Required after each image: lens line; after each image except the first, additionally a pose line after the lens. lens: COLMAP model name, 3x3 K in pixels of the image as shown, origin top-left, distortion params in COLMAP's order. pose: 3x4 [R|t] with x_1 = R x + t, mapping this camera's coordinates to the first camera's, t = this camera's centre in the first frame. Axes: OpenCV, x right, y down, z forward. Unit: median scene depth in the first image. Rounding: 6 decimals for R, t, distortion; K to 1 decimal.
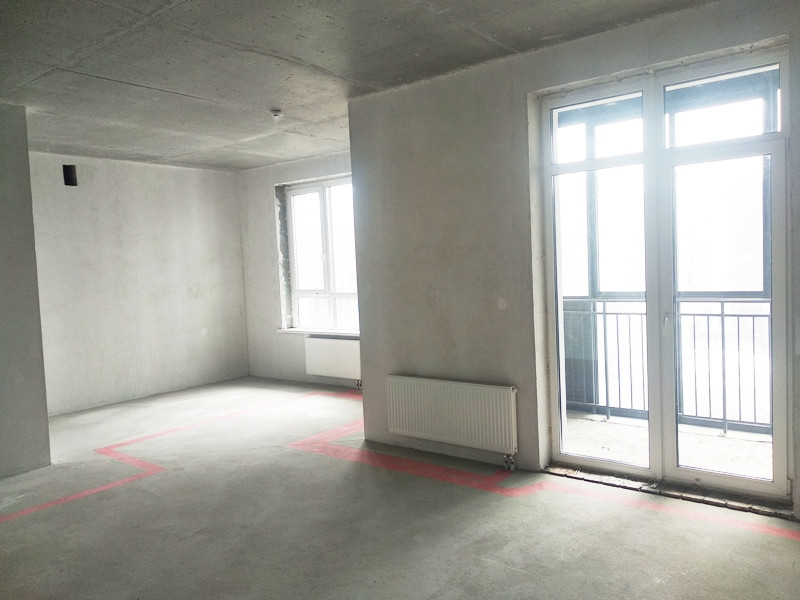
lens RADIAL K [[619.1, 0, 406.4], [0, 619.1, 299.2], [0, 0, 1]] dist [0.061468, -0.075891]
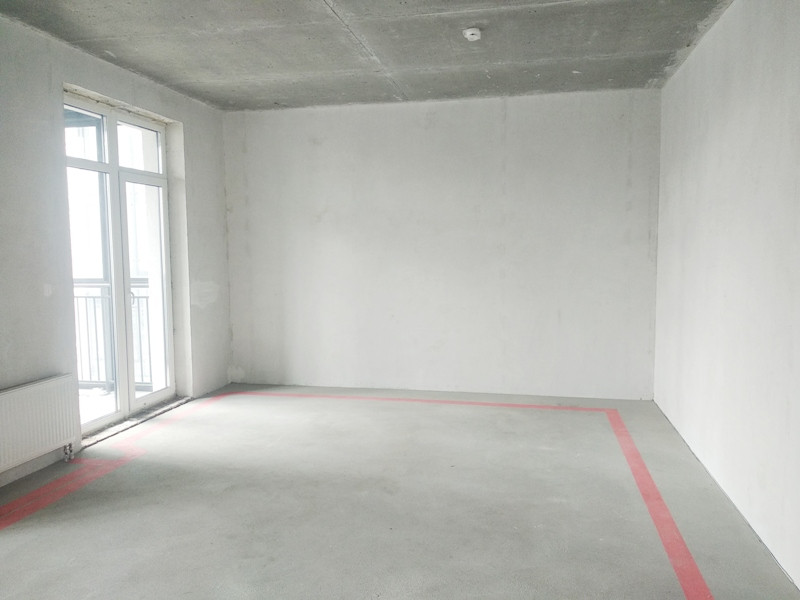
lens RADIAL K [[619.1, 0, 406.4], [0, 619.1, 299.2], [0, 0, 1]] dist [0.061468, -0.075891]
pose [[-0.440321, -0.030912, 0.897308, -0.825183], [0.074803, 0.994669, 0.070973, -0.005348], [-0.894719, 0.098373, -0.435662, 0.819320]]
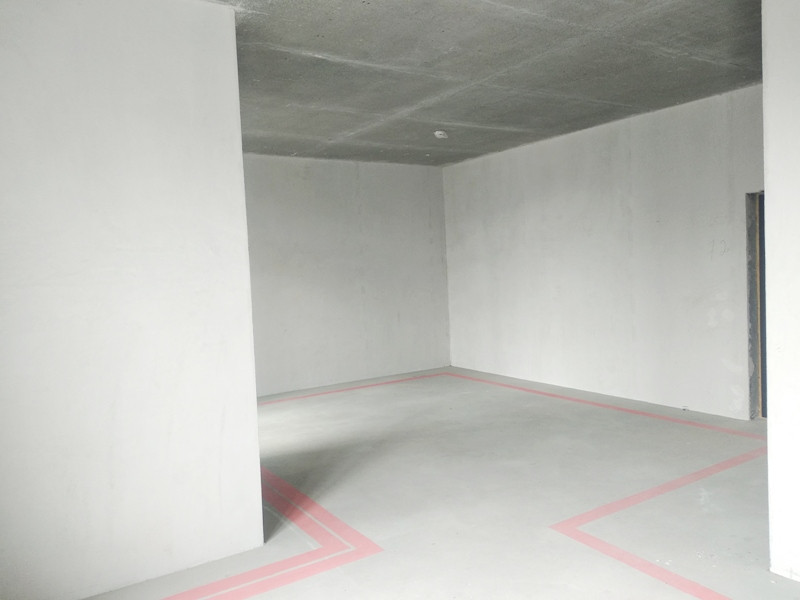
lens RADIAL K [[619.1, 0, 406.4], [0, 619.1, 299.2], [0, 0, 1]] dist [0.061468, -0.075891]
pose [[-0.944924, 0.066237, 0.320517, -0.452895], [0.101045, 0.990507, 0.093197, -0.070991], [-0.311301, 0.120451, -0.942647, 1.622848]]
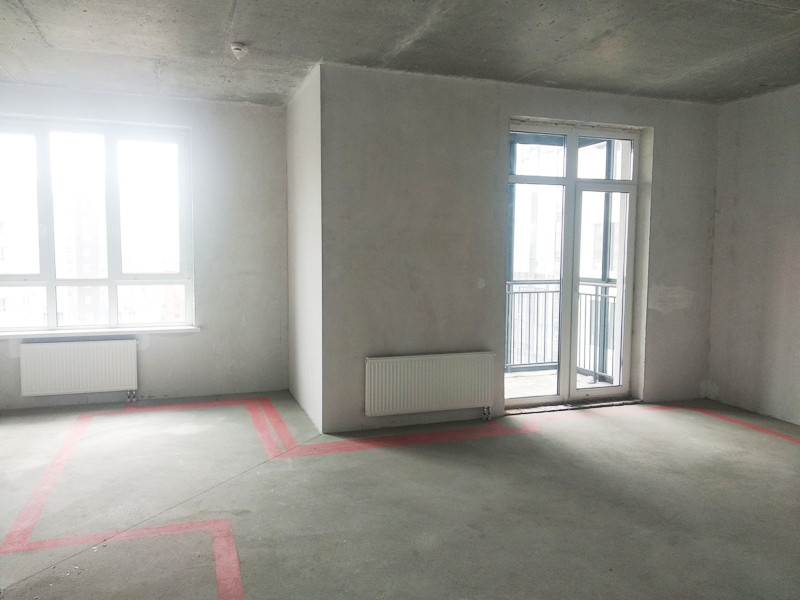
lens RADIAL K [[619.1, 0, 406.4], [0, 619.1, 299.2], [0, 0, 1]] dist [0.061468, -0.075891]
pose [[0.532161, -0.021527, 0.846369, -0.828739], [0.017399, 0.999744, 0.014489, 0.015777], [-0.846464, 0.007015, 0.532399, 0.427421]]
